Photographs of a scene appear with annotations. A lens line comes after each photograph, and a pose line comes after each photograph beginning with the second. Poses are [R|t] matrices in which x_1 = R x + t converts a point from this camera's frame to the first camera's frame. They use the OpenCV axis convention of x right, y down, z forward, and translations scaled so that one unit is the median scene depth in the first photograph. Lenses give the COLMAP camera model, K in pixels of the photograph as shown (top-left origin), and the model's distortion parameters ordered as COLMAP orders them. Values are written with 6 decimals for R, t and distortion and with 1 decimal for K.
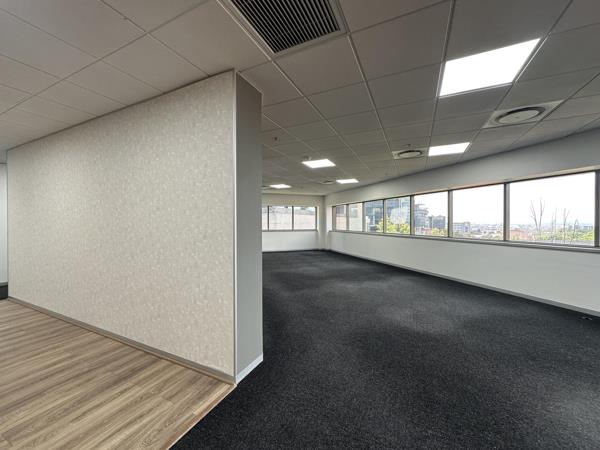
lens RADIAL K [[238.8, 0, 301.1], [0, 238.8, 225.2], [0, 0, 1]] dist [-0.000461, -0.000071]
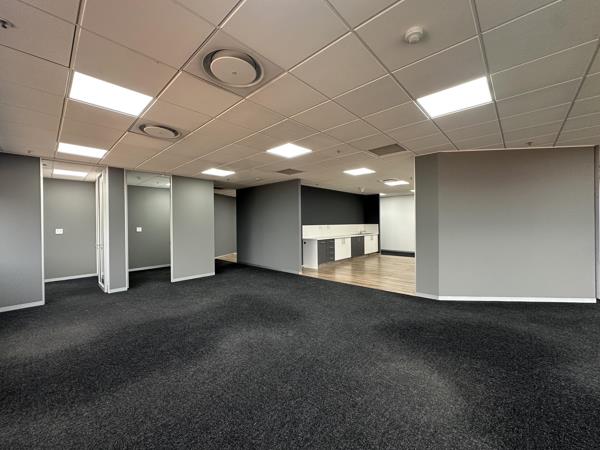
lens RADIAL K [[238.8, 0, 301.0], [0, 238.8, 224.1], [0, 0, 1]] dist [-0.000461, -0.000071]
pose [[-0.290631, 0.009534, -0.956788, 0.580672], [-0.000144, 0.999950, 0.010008, -0.007618], [0.956835, 0.003047, -0.290615, 0.164265]]
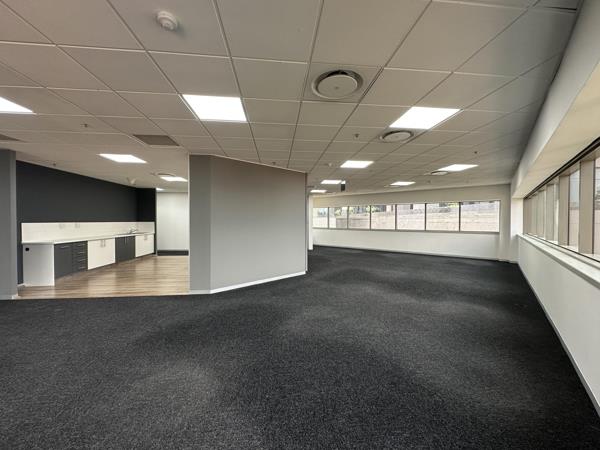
lens RADIAL K [[238.8, 0, 300.3], [0, 238.8, 223.6], [0, 0, 1]] dist [-0.000461, -0.000071]
pose [[0.522058, 0.015222, -0.852774, 0.577130], [-0.015362, 0.999846, 0.008443, -0.007727], [0.852771, 0.008693, 0.522212, 0.189157]]
